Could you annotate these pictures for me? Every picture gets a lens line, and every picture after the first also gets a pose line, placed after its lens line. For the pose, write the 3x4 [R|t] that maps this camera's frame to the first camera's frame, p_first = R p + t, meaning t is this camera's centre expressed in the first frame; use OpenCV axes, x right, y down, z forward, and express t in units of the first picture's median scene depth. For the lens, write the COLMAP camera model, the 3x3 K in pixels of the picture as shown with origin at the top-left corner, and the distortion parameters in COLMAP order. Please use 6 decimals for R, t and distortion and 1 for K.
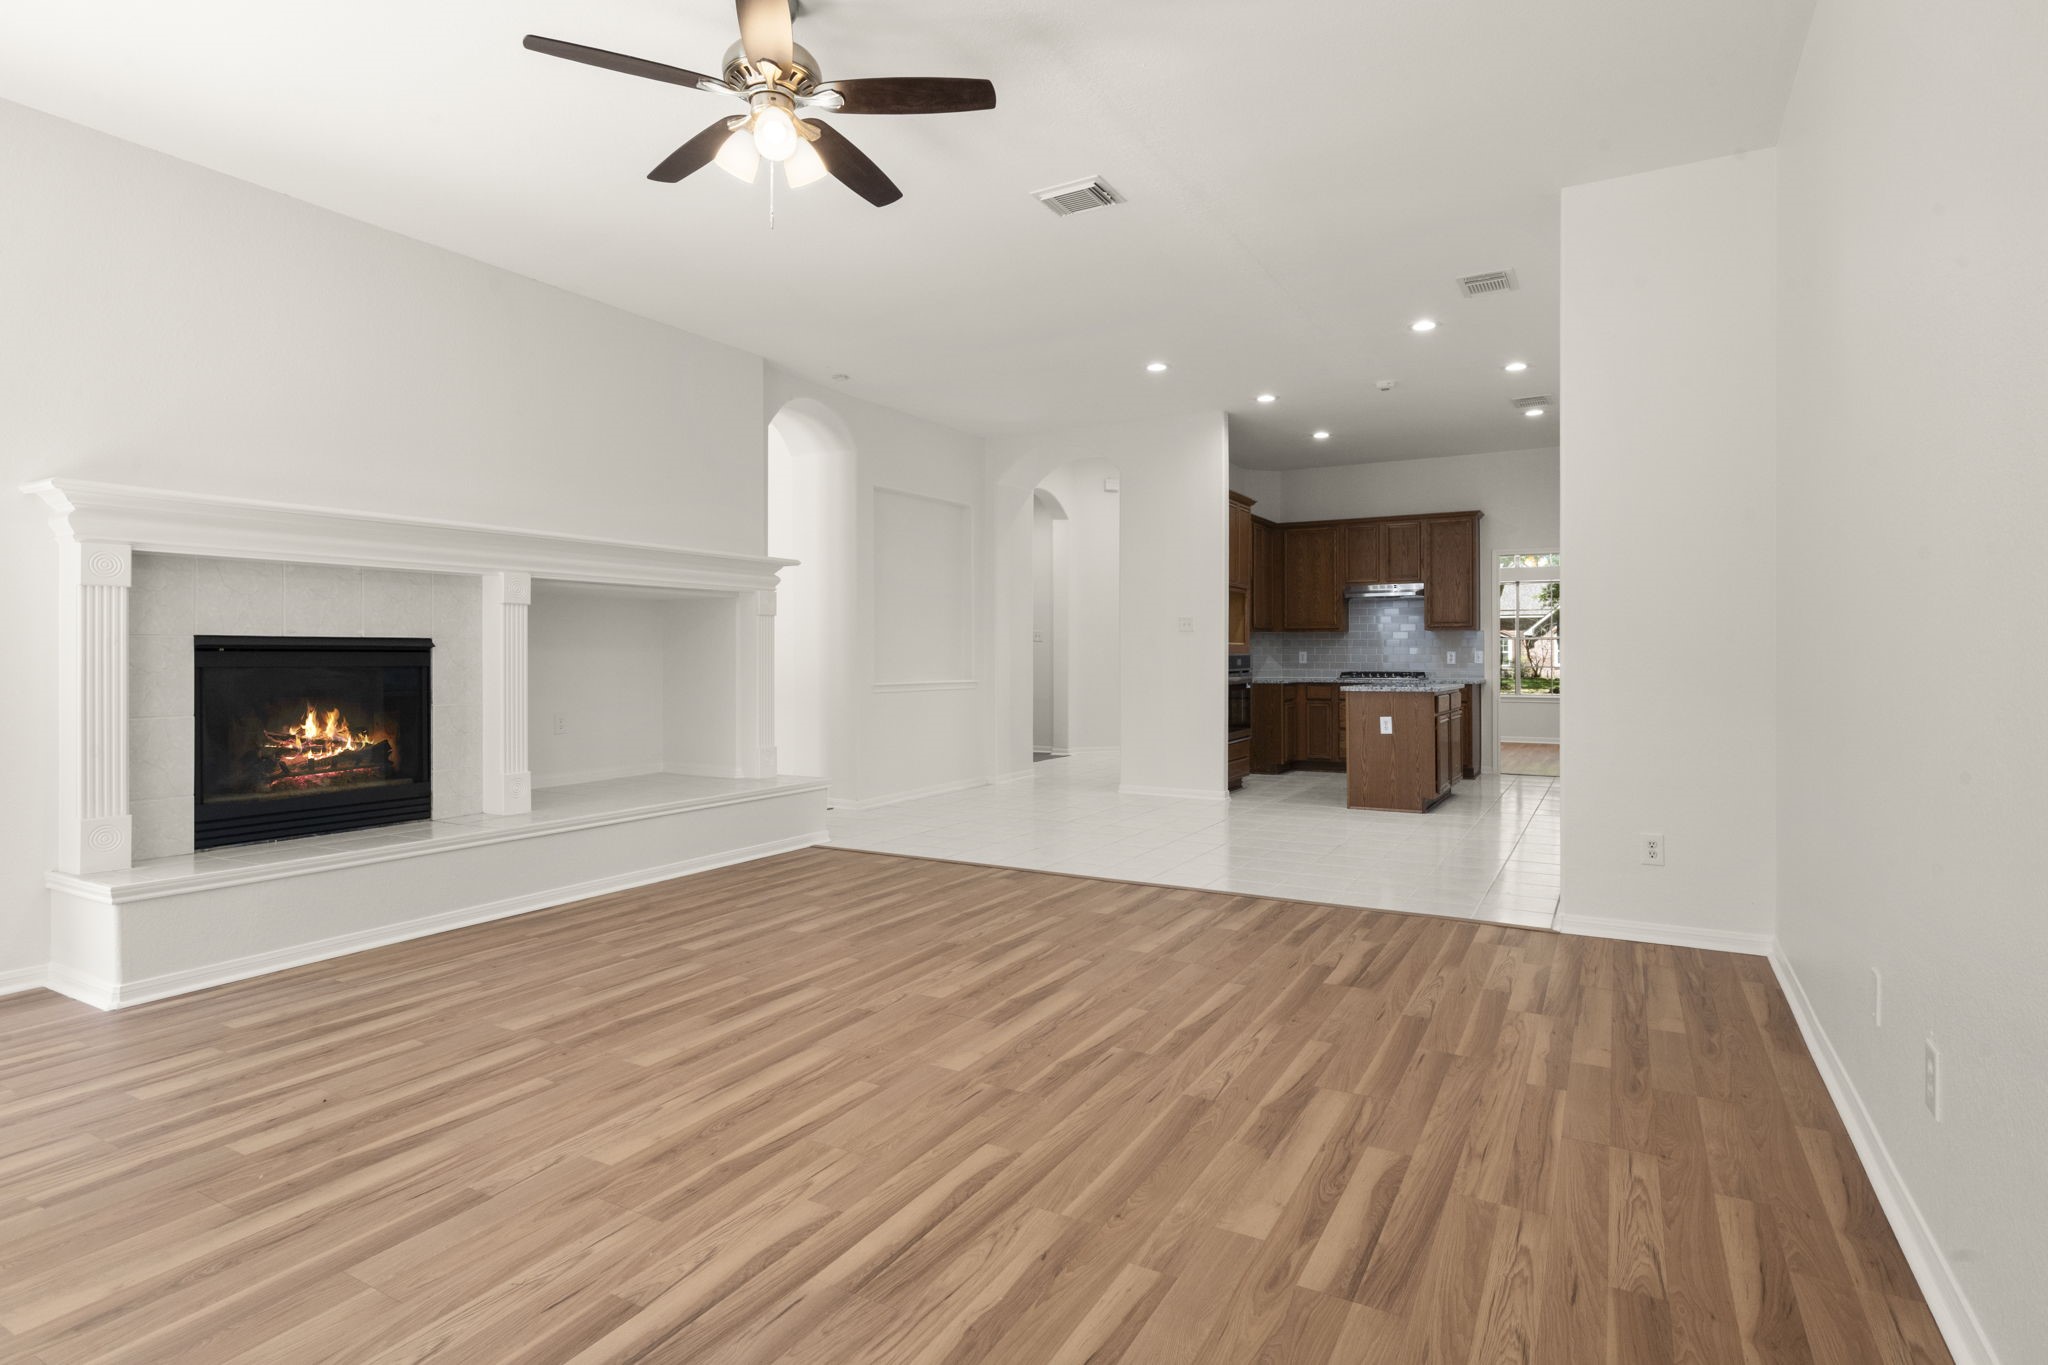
lens RADIAL K [[1044.1, 0, 1022.7], [0, 1044.1, 648.7], [0, 0, 1]] dist [-0.003969, 0.000783]
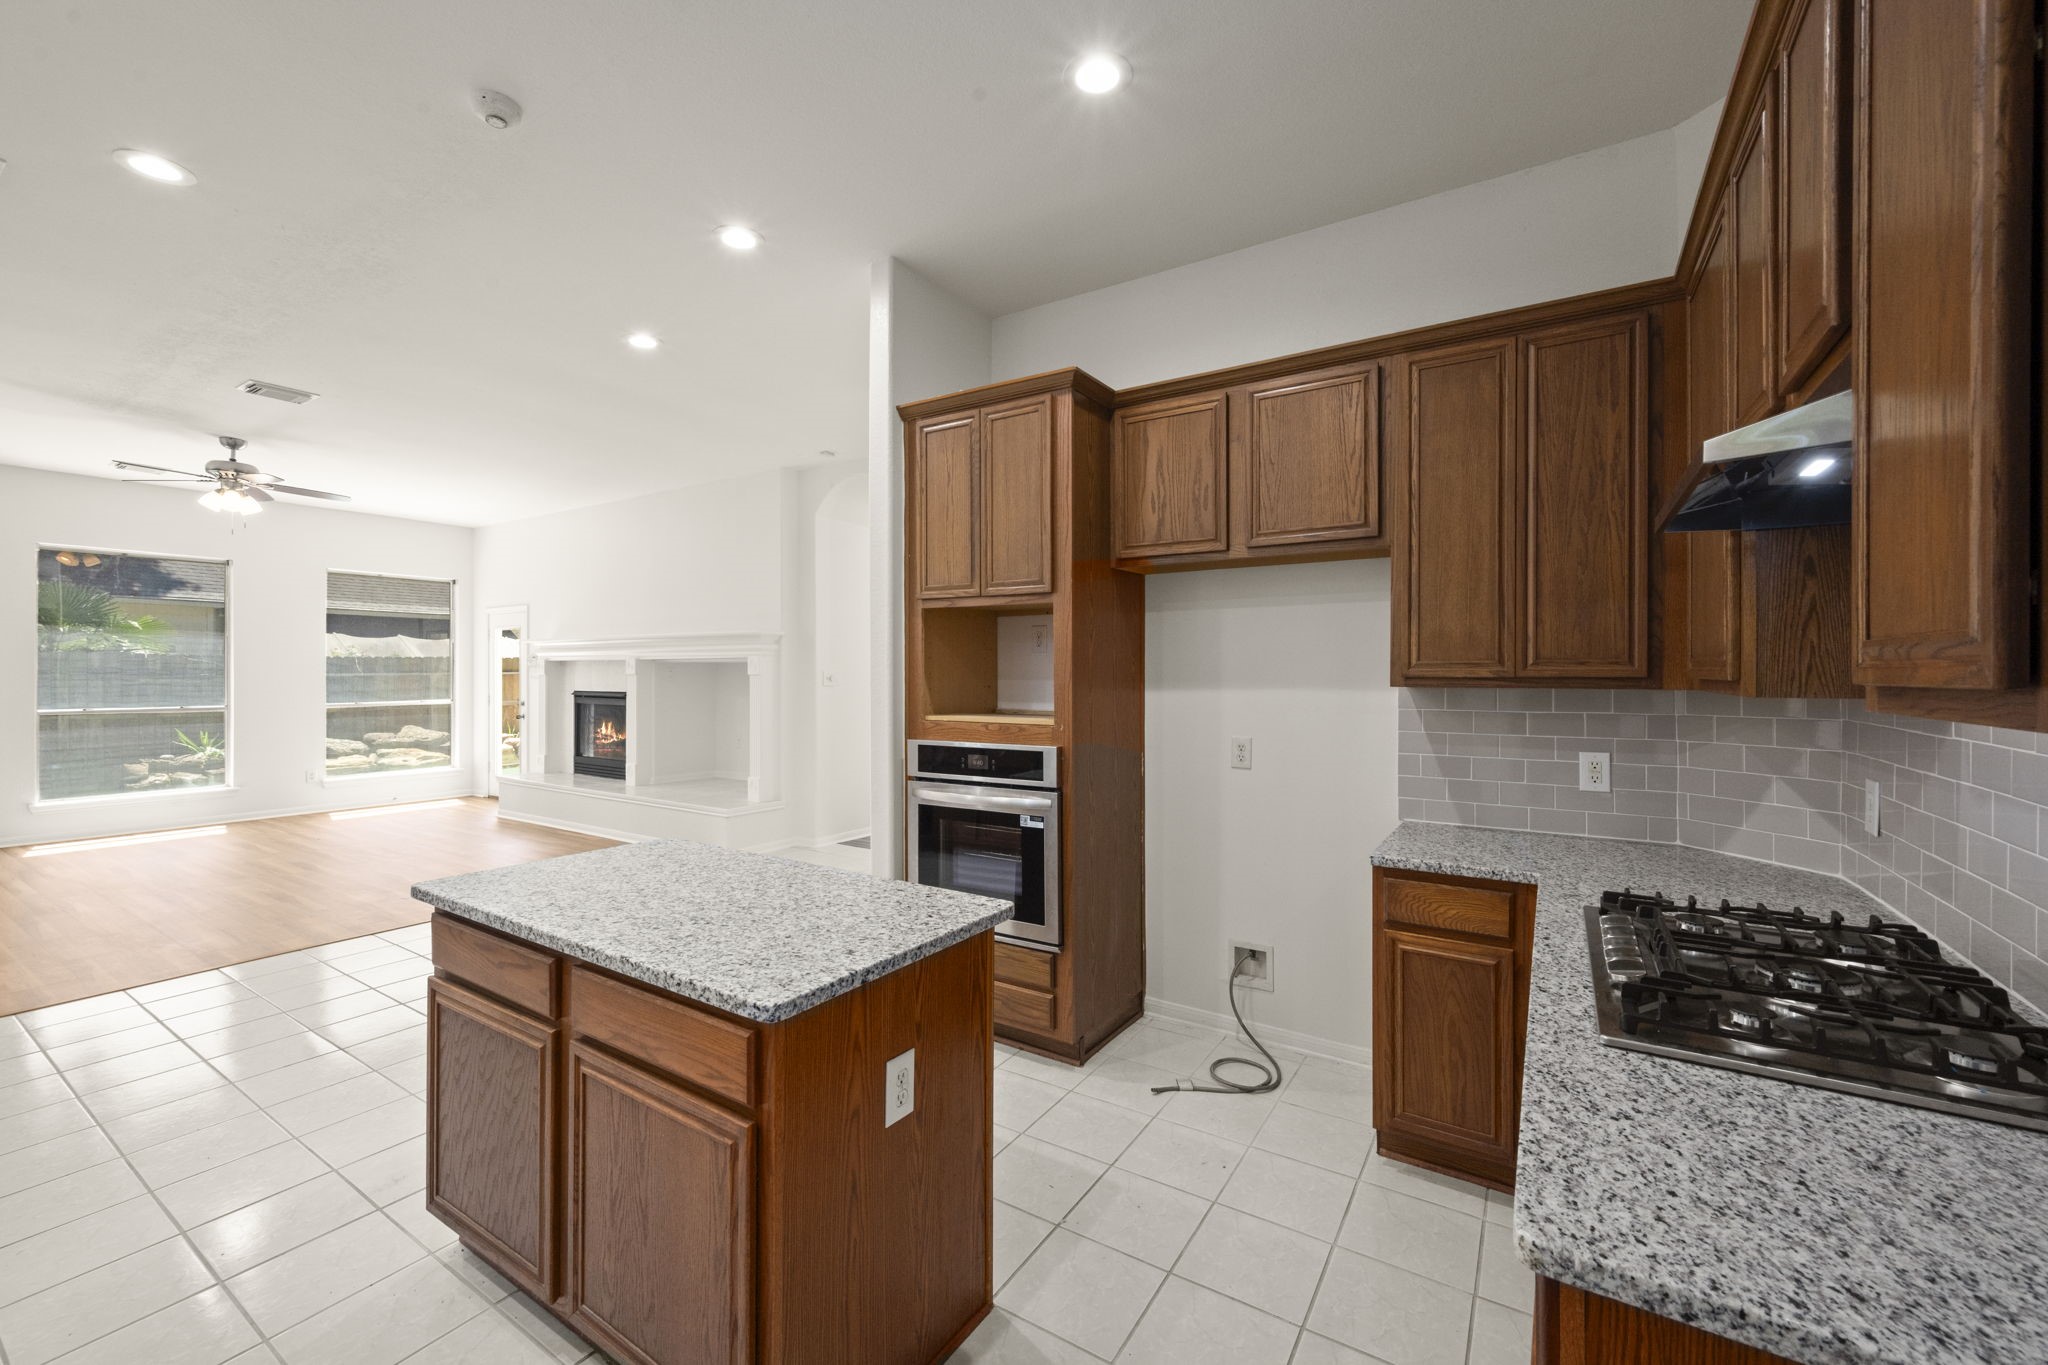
lens RADIAL K [[818.7, 0, 1017.8], [0, 818.7, 676.7], [0, 0, 1]] dist [0.001858, -0.000153]
pose [[-0.047205, 0.011632, -0.998818, 1.196716], [0.006193, 0.999916, 0.011352, -0.058836], [0.998866, -0.005650, -0.047273, 2.214197]]
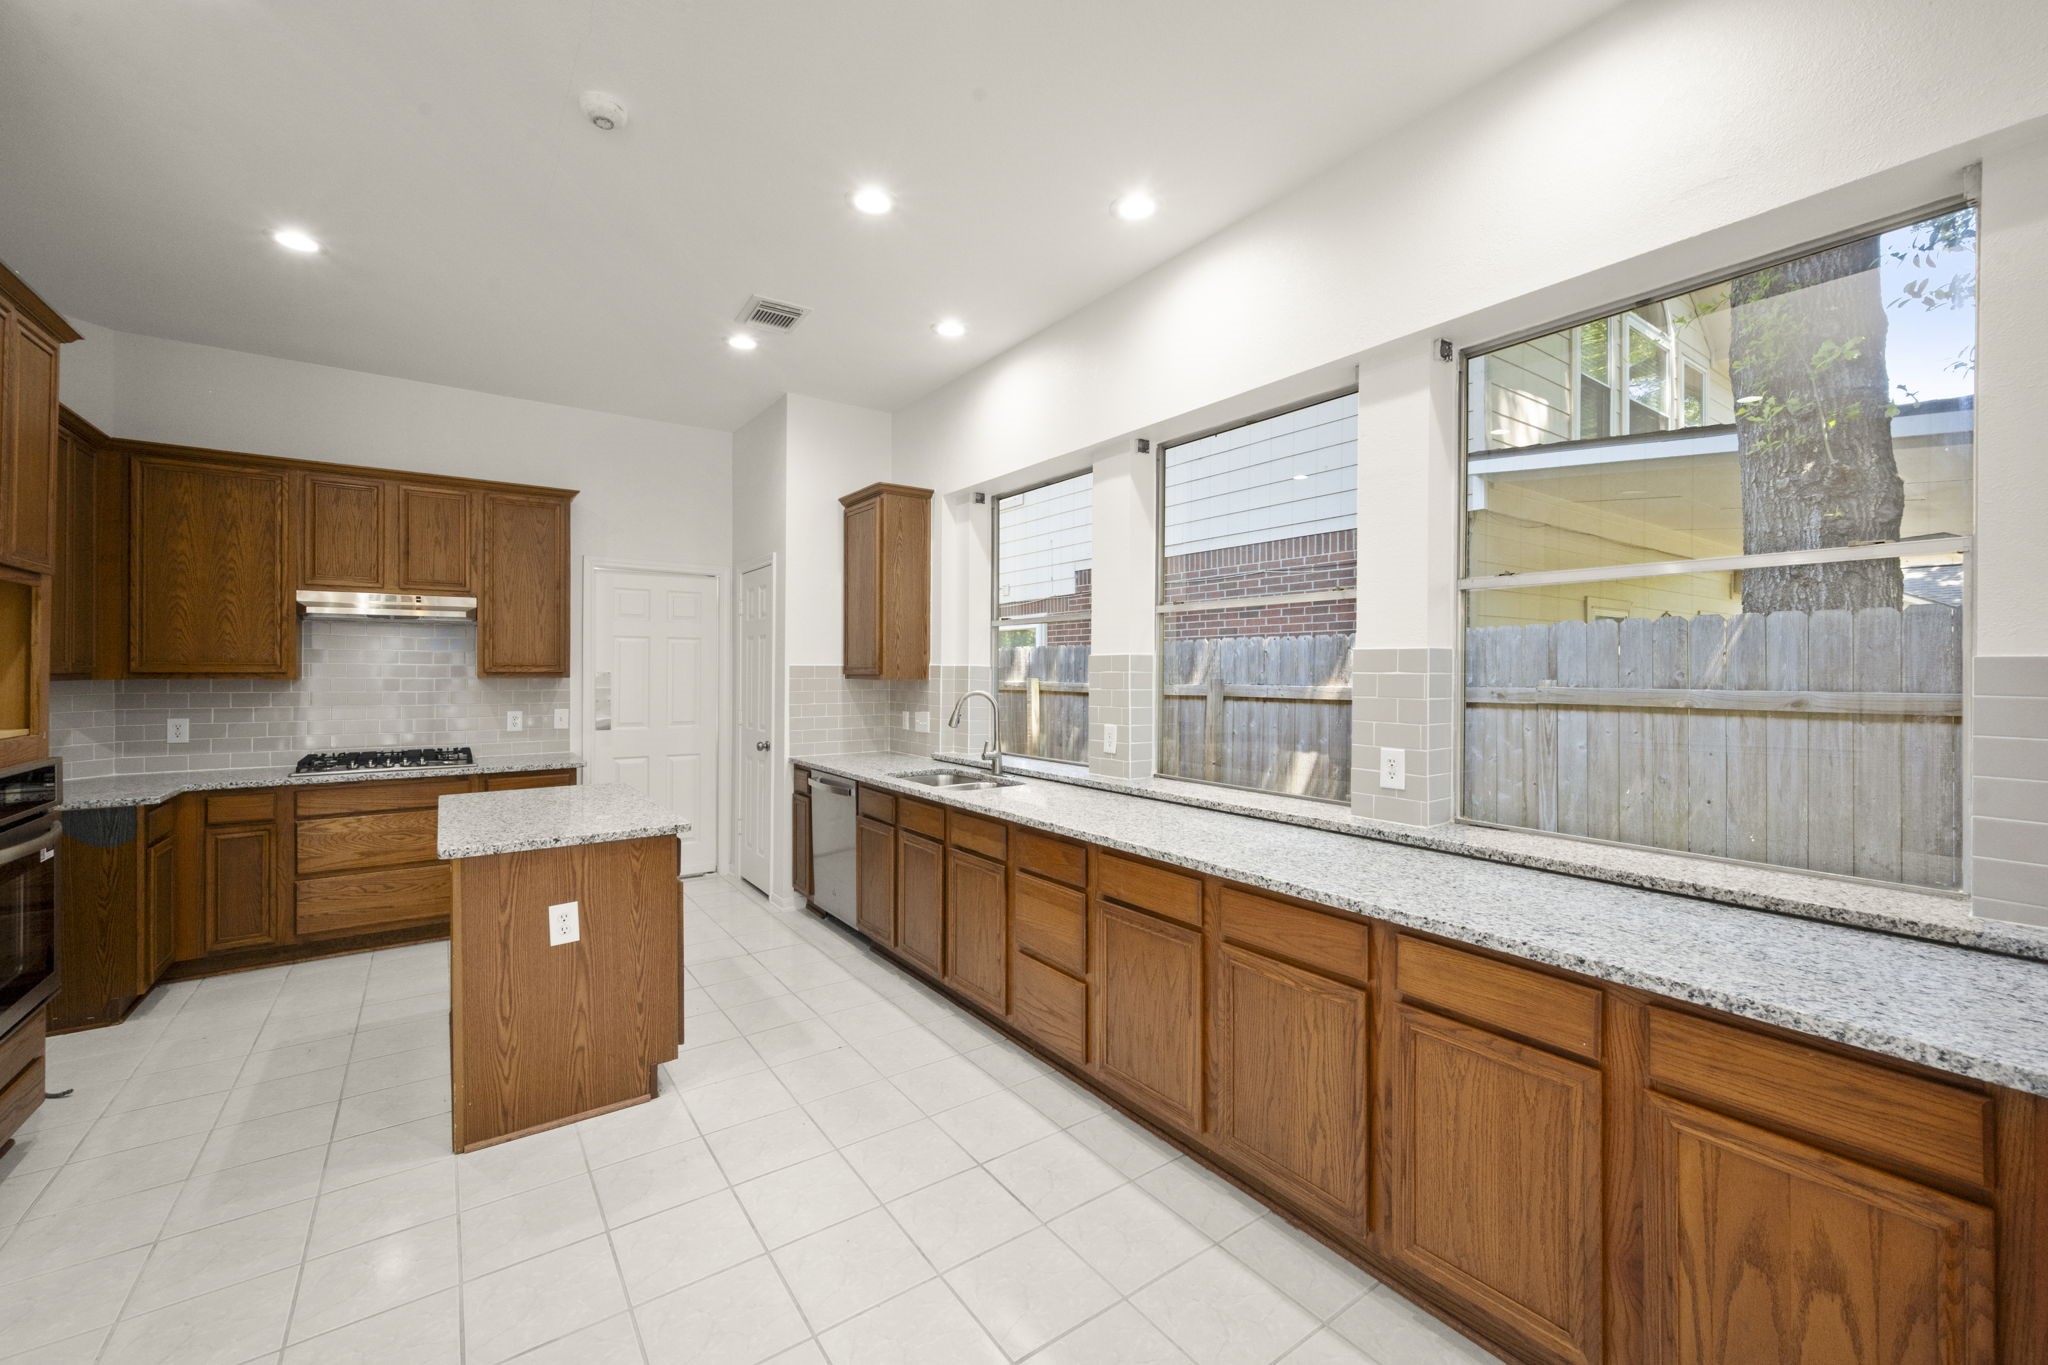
lens RADIAL K [[818.7, 0, 1018.6], [0, 818.7, 668.3], [0, 0, 1]] dist [0.001858, -0.000153]
pose [[0.413576, 0.004688, 0.910458, 0.222193], [-0.008295, 0.999965, -0.001381, -0.061507], [-0.910432, -0.006981, 0.413600, 1.303043]]
